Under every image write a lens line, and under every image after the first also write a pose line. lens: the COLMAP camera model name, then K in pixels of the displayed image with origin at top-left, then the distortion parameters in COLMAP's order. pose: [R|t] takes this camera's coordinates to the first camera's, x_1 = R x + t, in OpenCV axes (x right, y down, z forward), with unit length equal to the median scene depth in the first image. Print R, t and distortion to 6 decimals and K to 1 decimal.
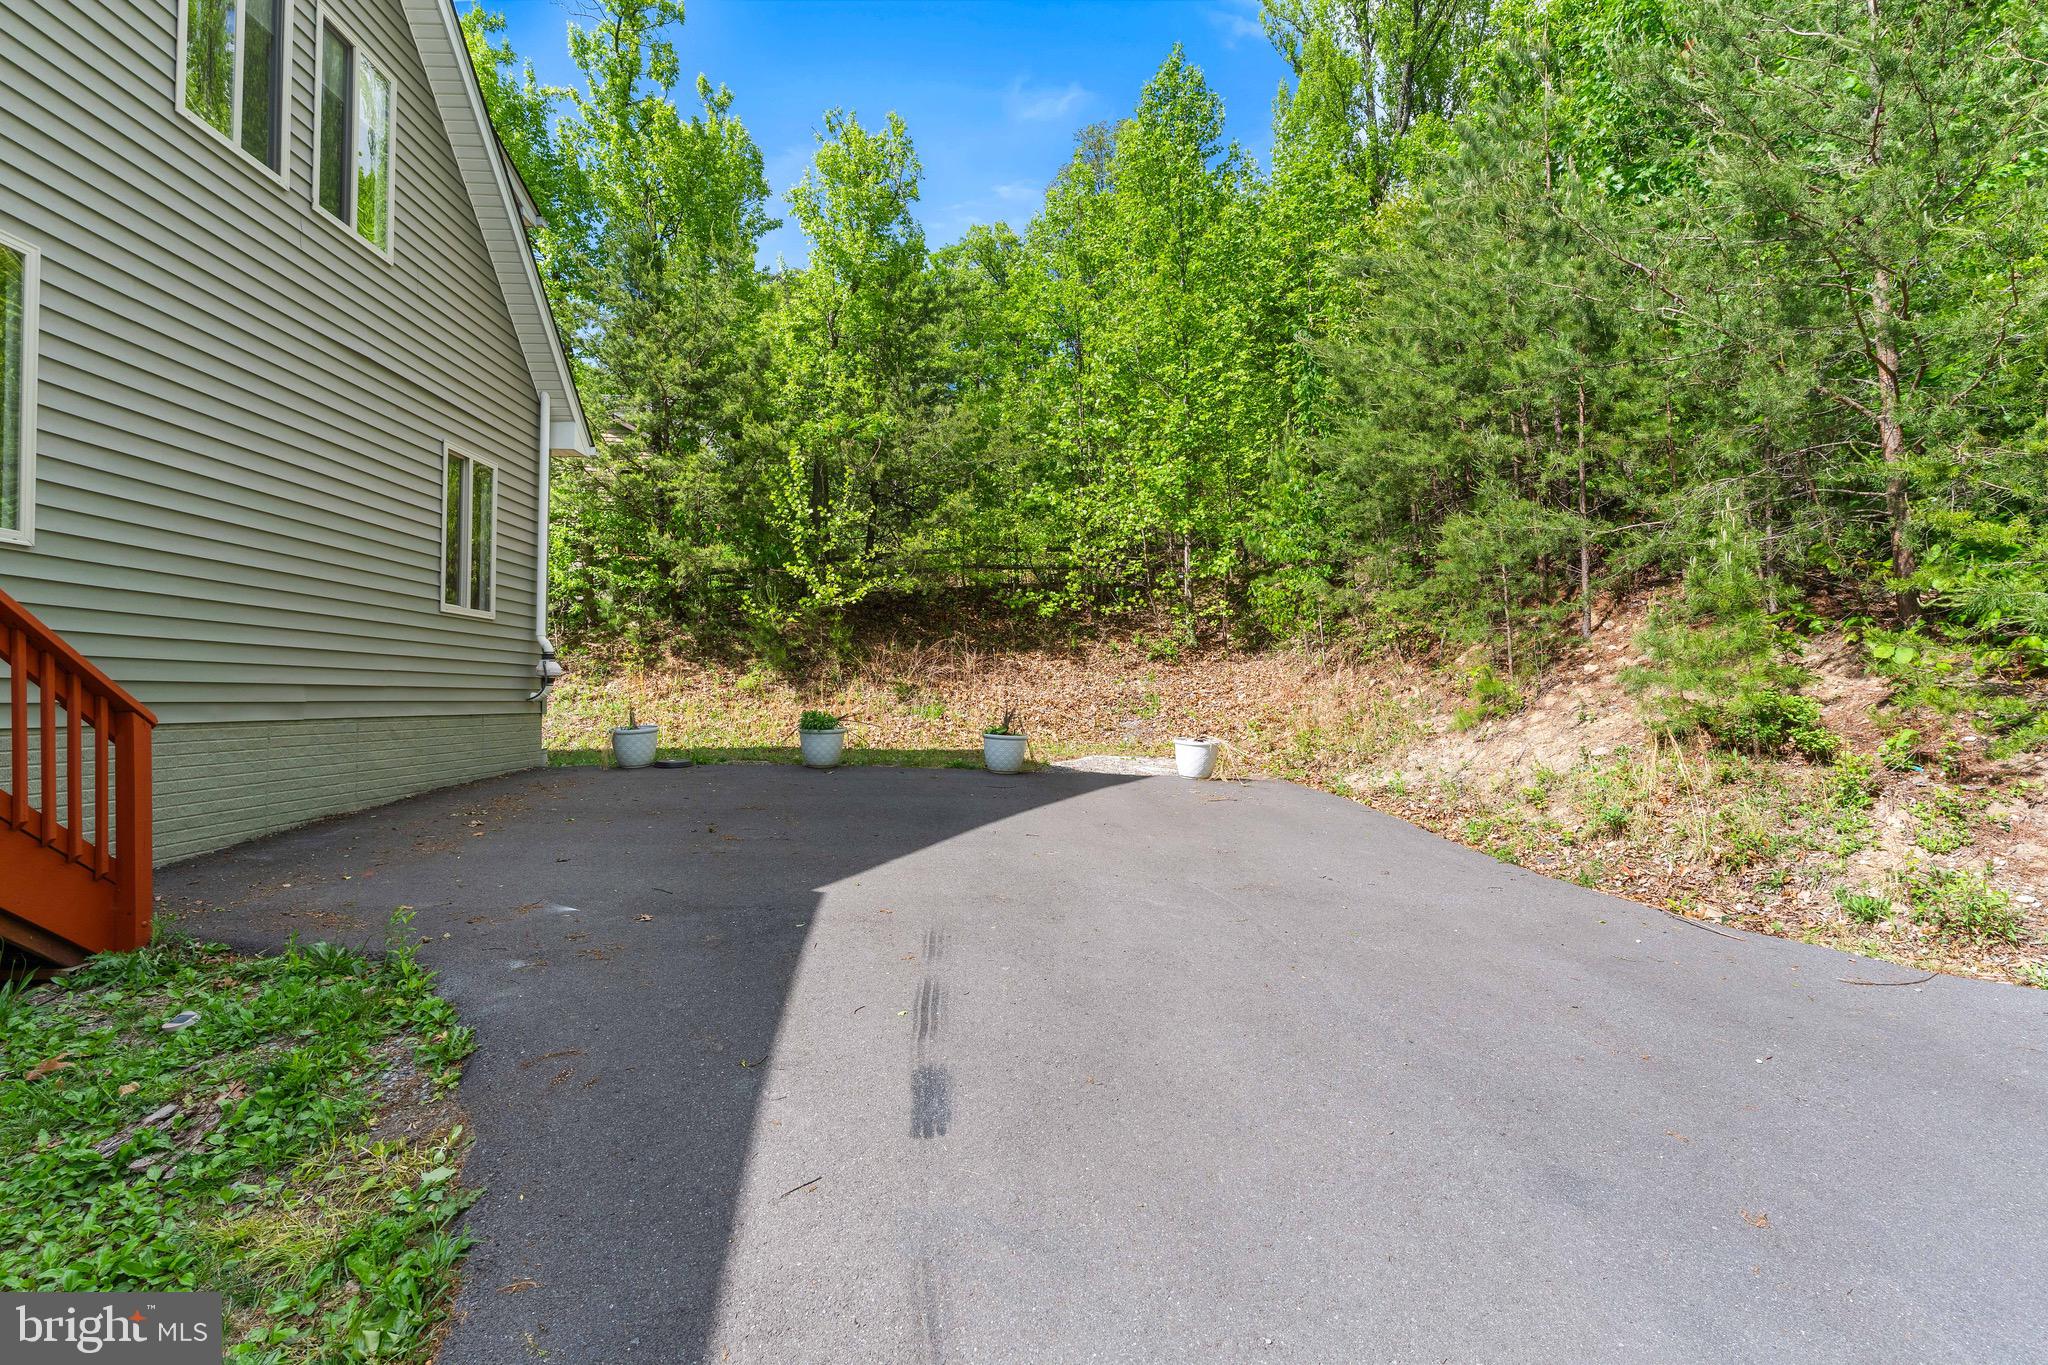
lens RADIAL K [[981.3, 0, 1012.6], [0, 981.3, 667.5], [0, 0, 1]] dist [0.004058, 0.001095]
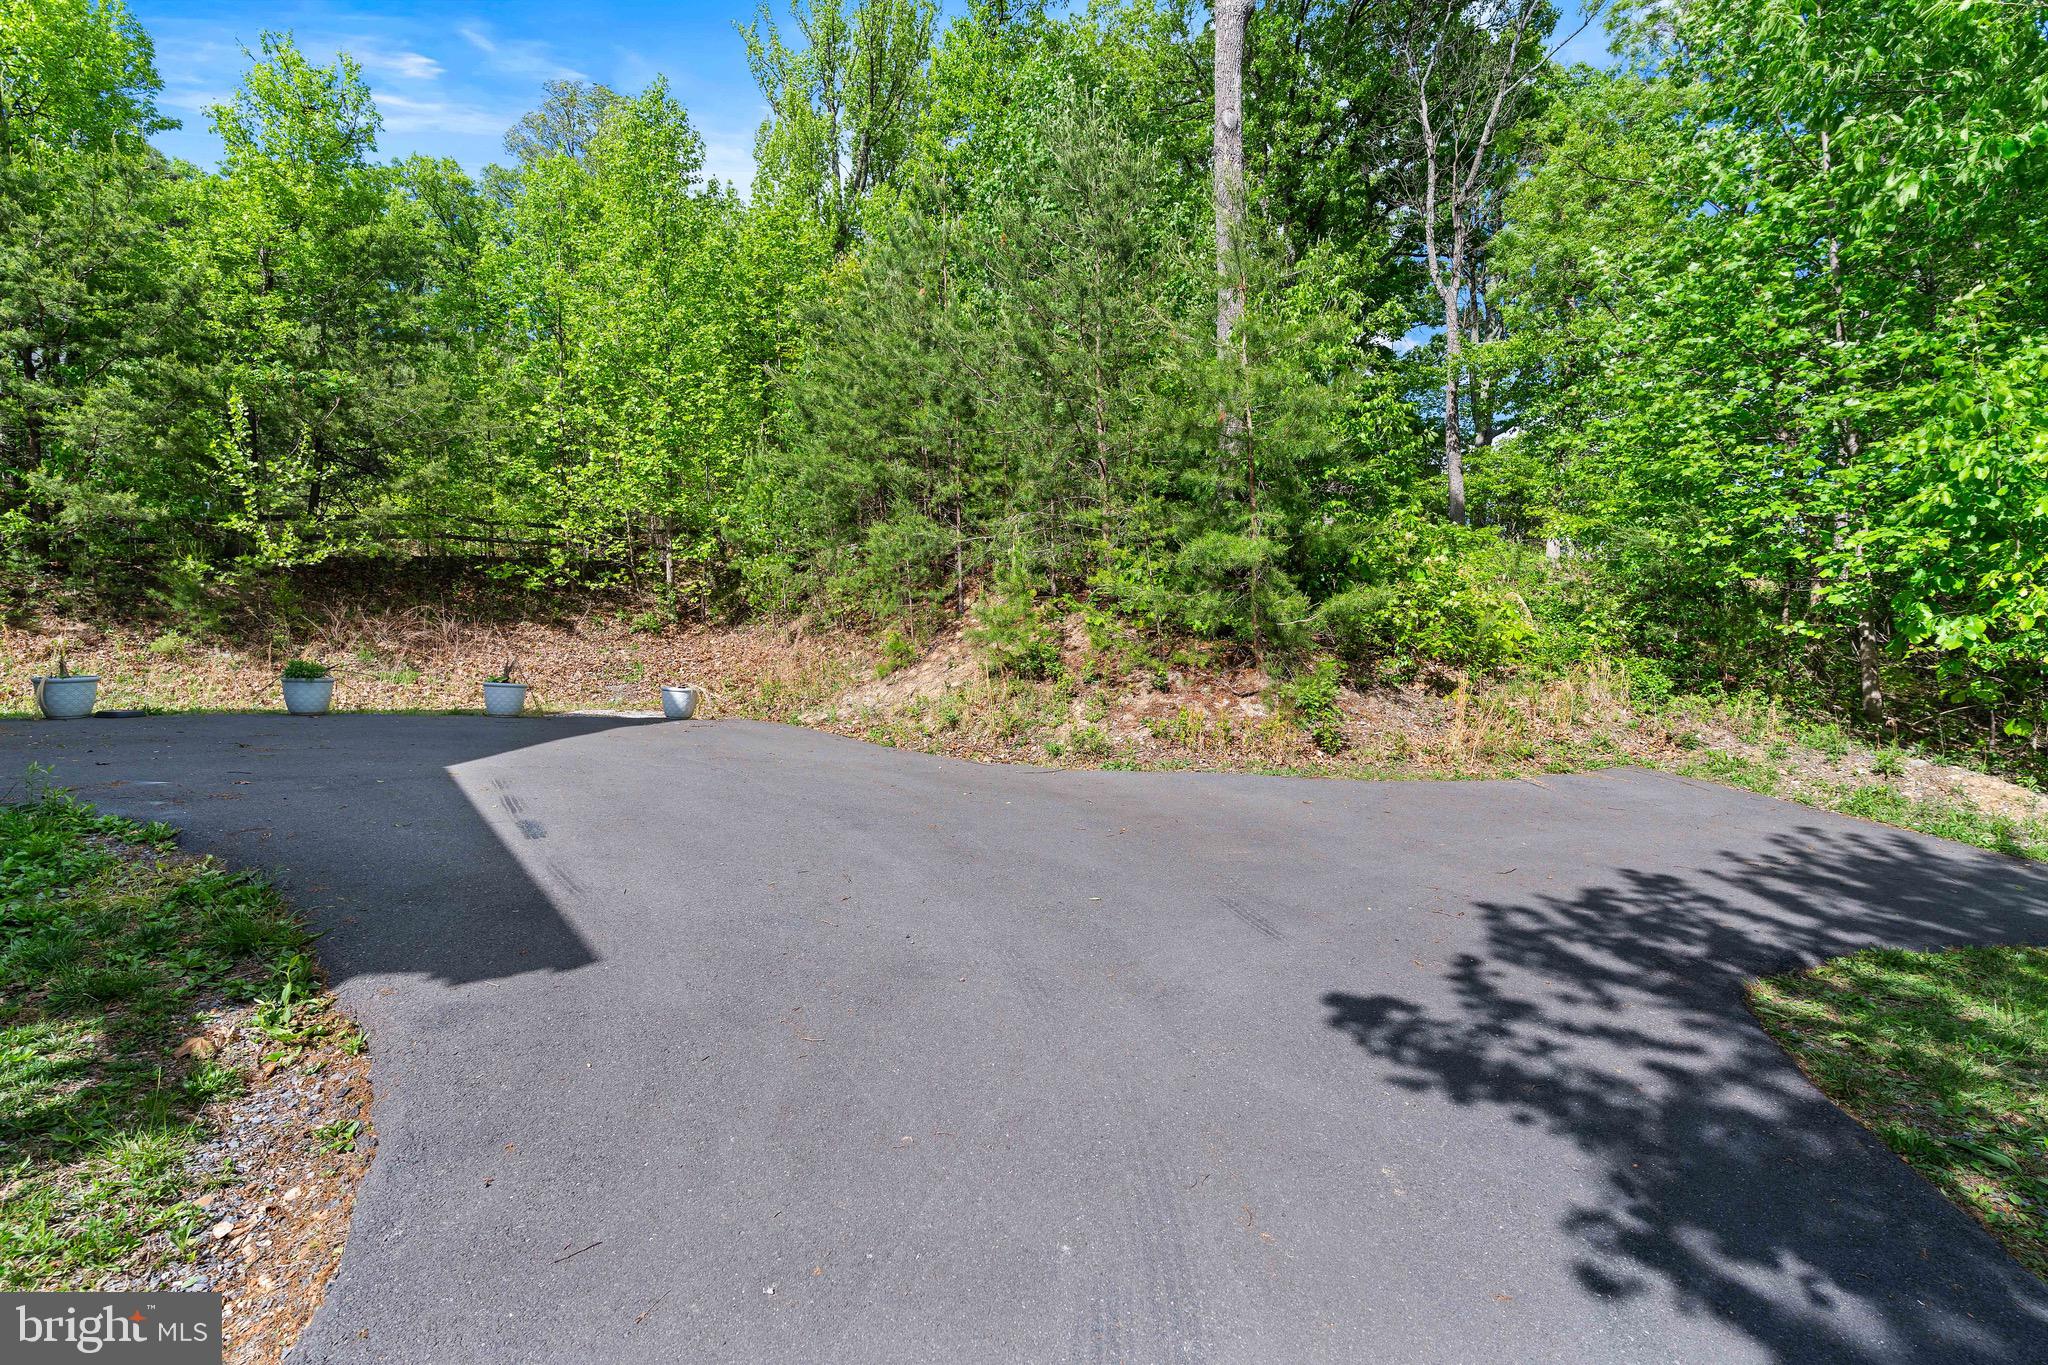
lens RADIAL K [[981.3, 0, 1021.6], [0, 981.3, 672.7], [0, 0, 1]] dist [0.004058, 0.001095]
pose [[0.865292, 0.001485, 0.501267, -0.048047], [-0.006861, 0.999937, 0.008881, 0.033008], [-0.501222, -0.011124, 0.865247, -0.227794]]
